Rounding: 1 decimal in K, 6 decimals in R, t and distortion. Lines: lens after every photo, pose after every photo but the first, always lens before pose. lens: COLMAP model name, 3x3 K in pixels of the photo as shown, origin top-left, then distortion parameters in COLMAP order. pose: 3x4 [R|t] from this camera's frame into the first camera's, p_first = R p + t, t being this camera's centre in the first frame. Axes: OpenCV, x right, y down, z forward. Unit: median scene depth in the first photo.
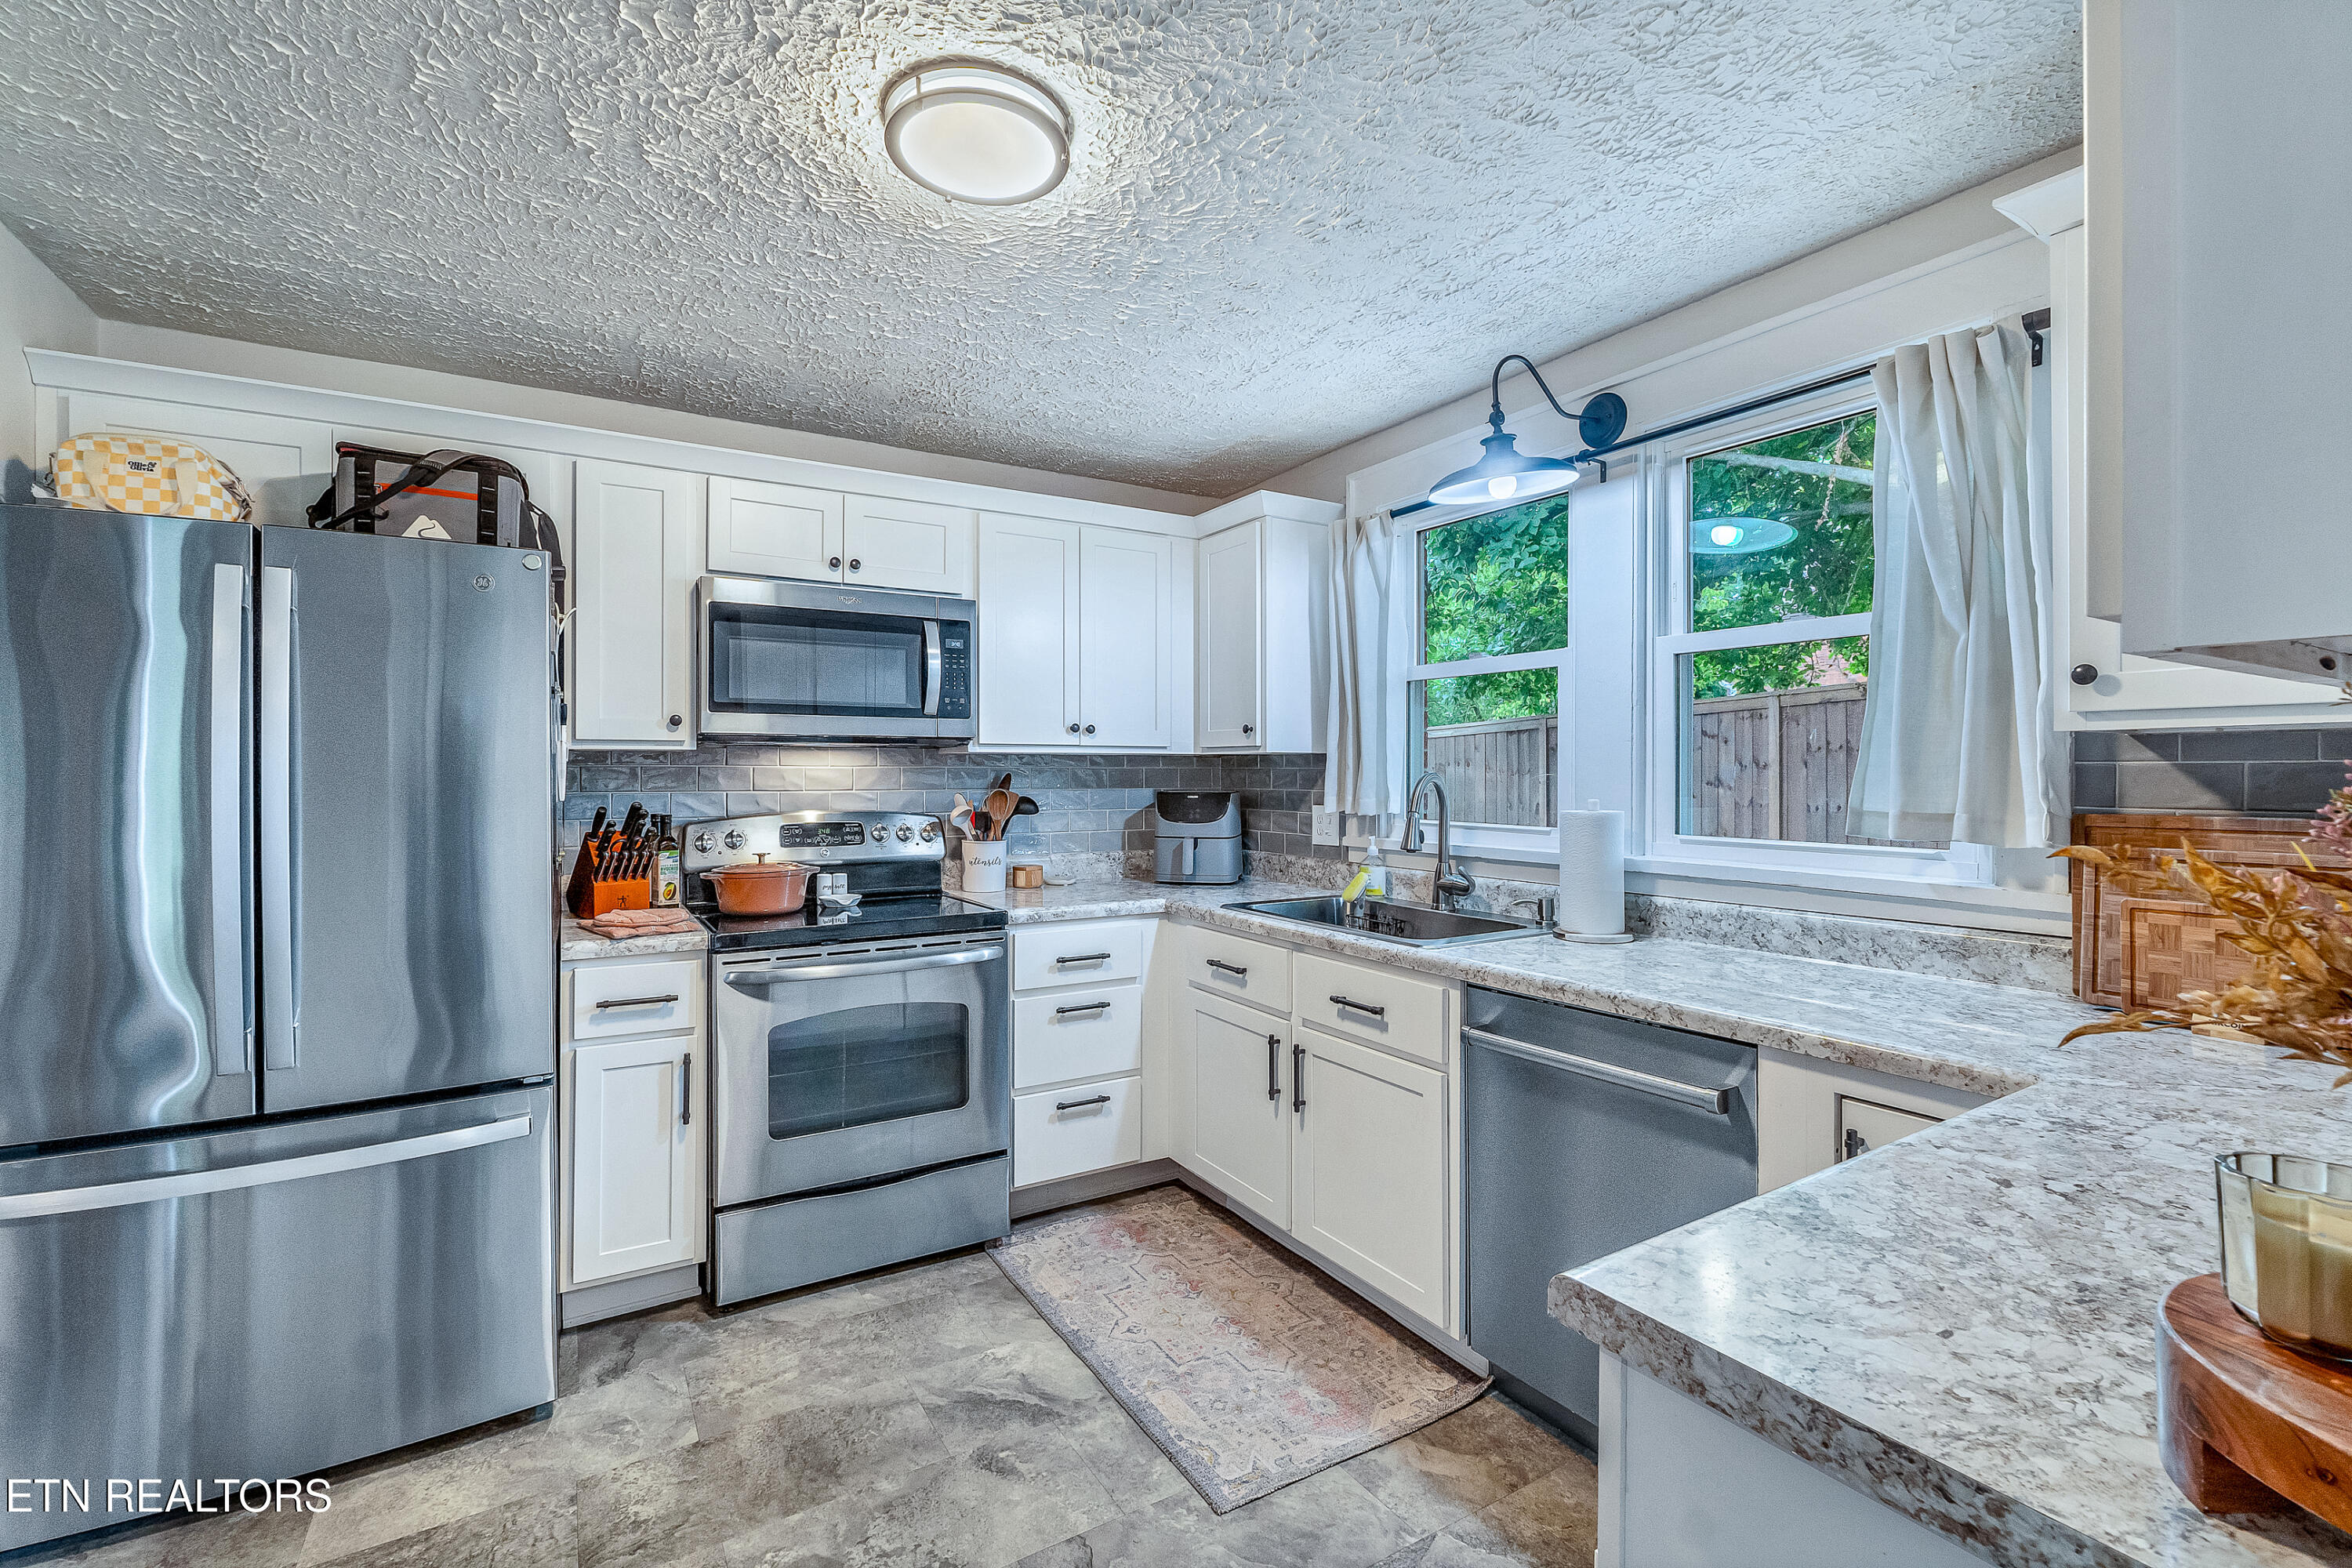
lens RADIAL K [[1024.5, 0, 1228.7], [0, 1024.5, 741.9], [0, 0, 1]] dist [-0.011087, 0.000611]
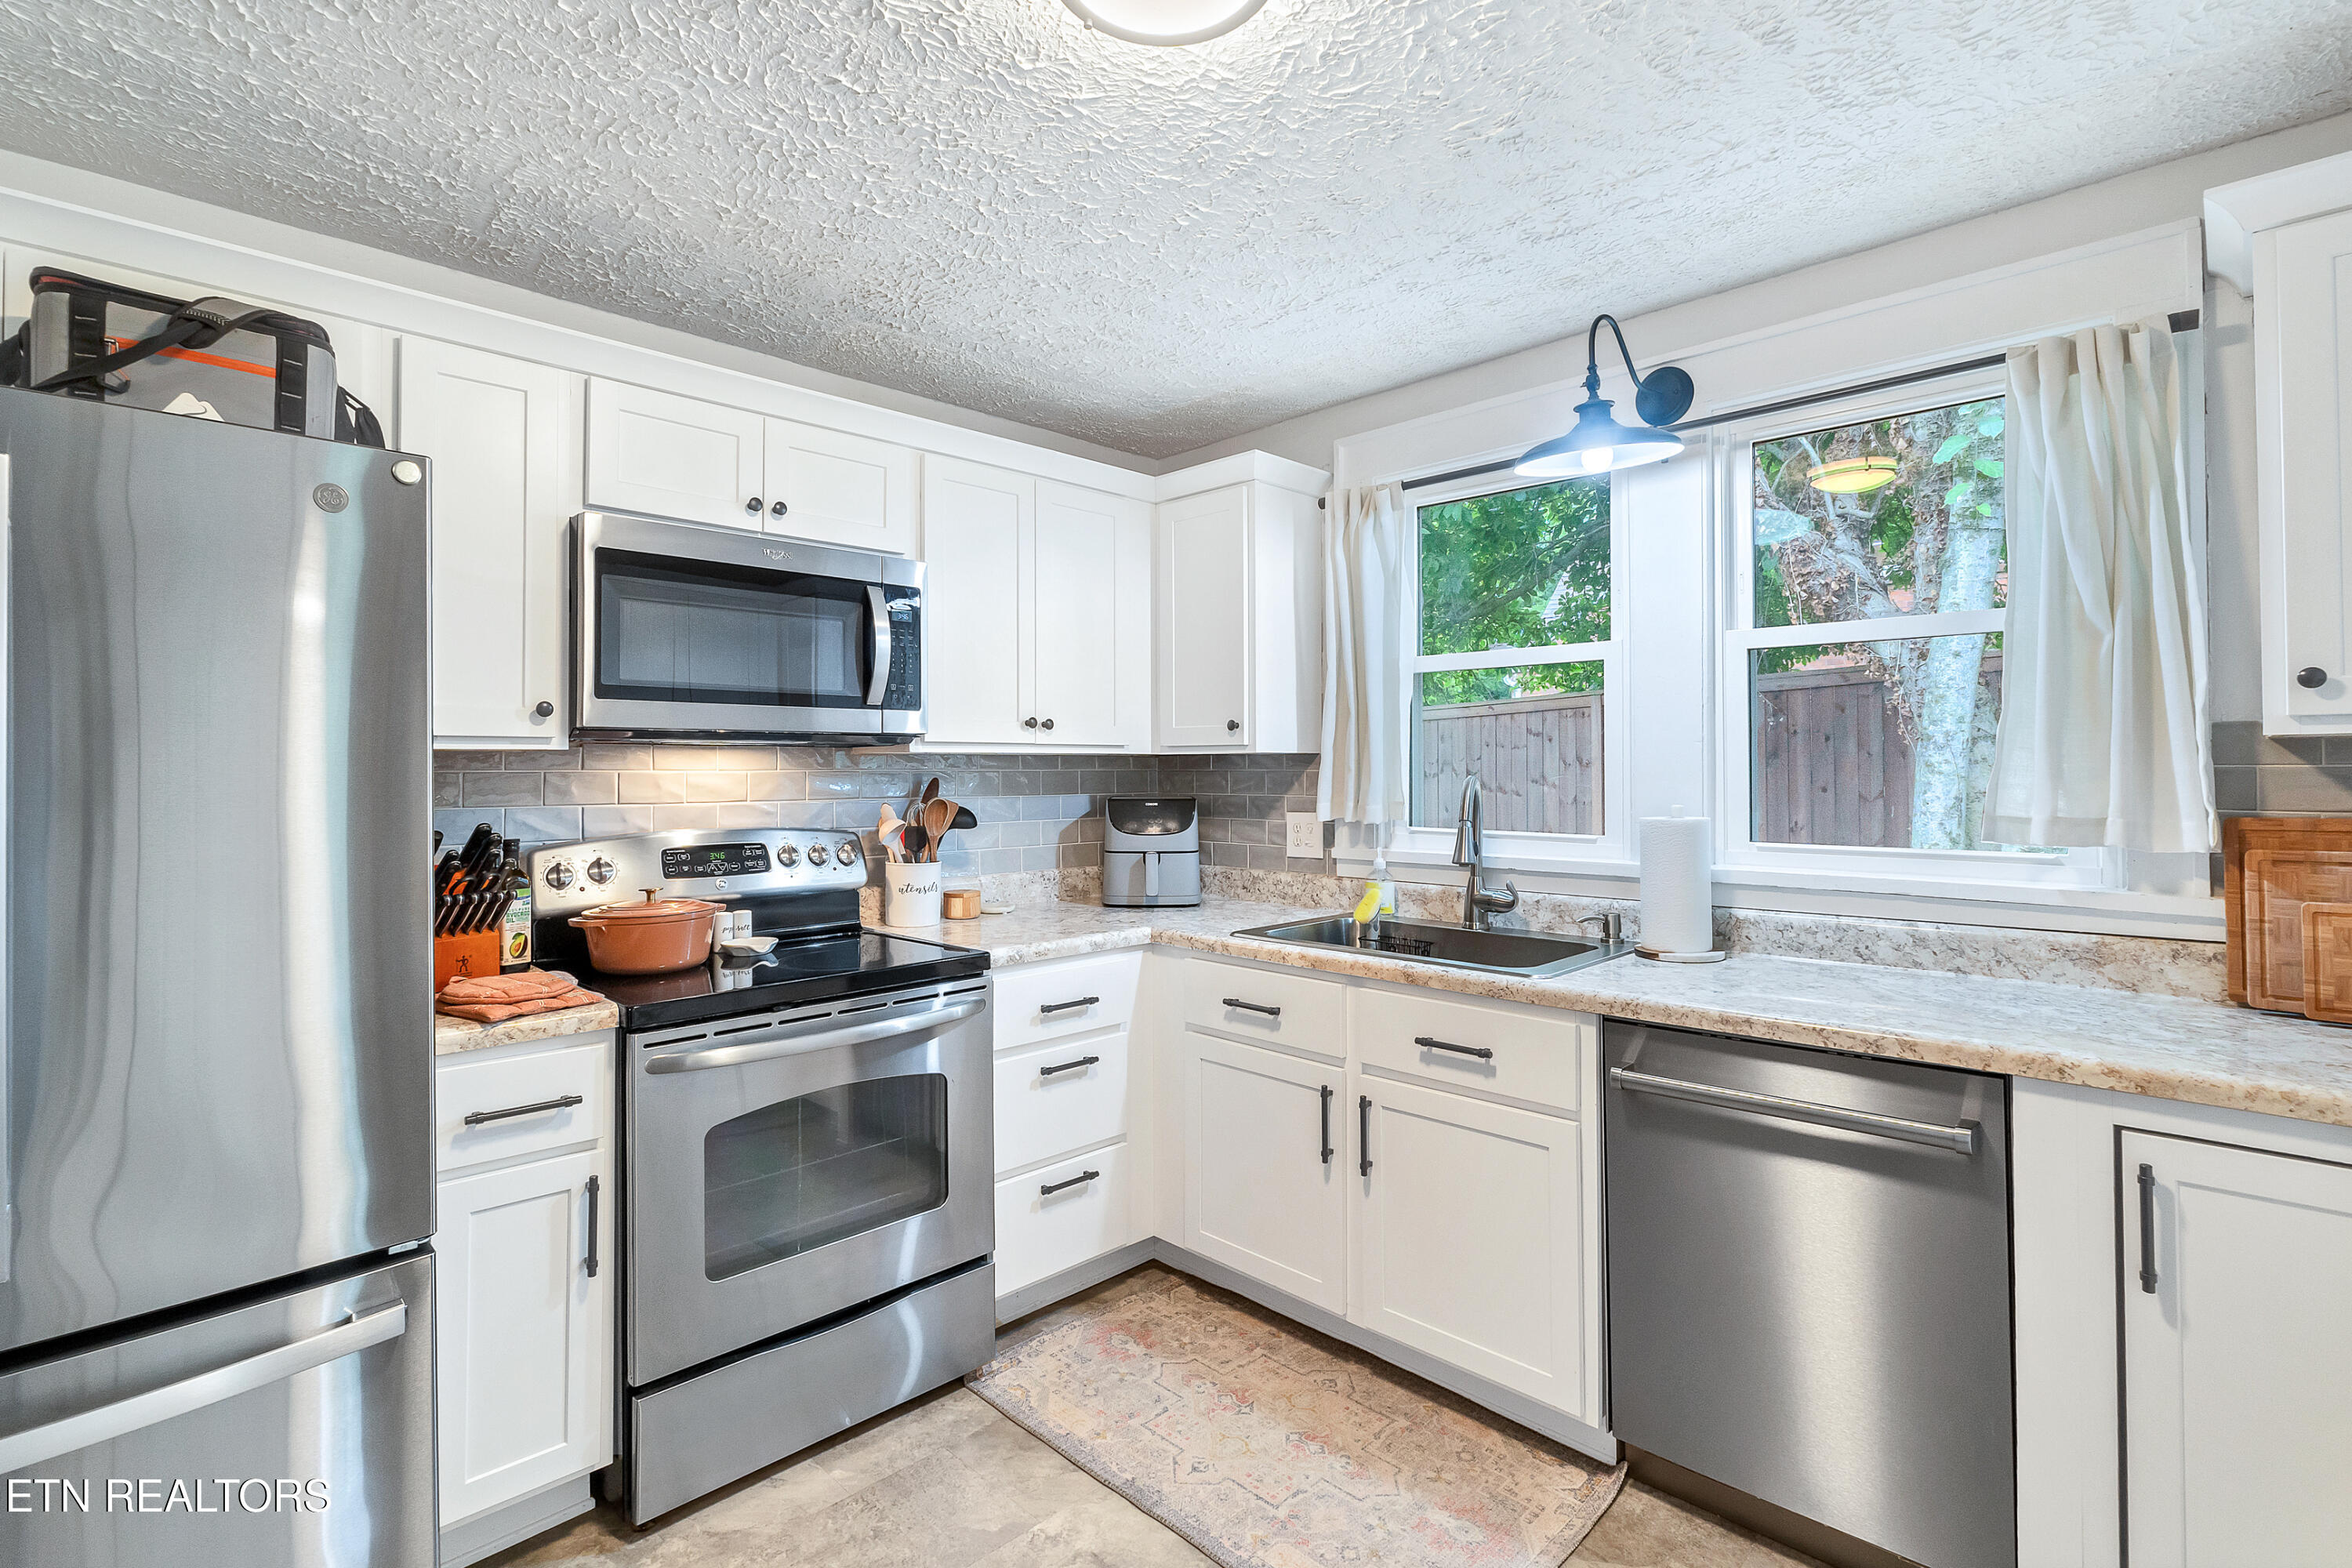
lens RADIAL K [[1077.4, 0, 1212.4], [0, 1077.4, 725.2], [0, 0, 1]] dist [-0.010731, 0.000992]
pose [[0.971687, 0.005994, 0.236195, -0.268753], [-0.003419, 0.999930, -0.011308, -0.002933], [-0.236247, 0.010180, 0.971640, 0.154331]]
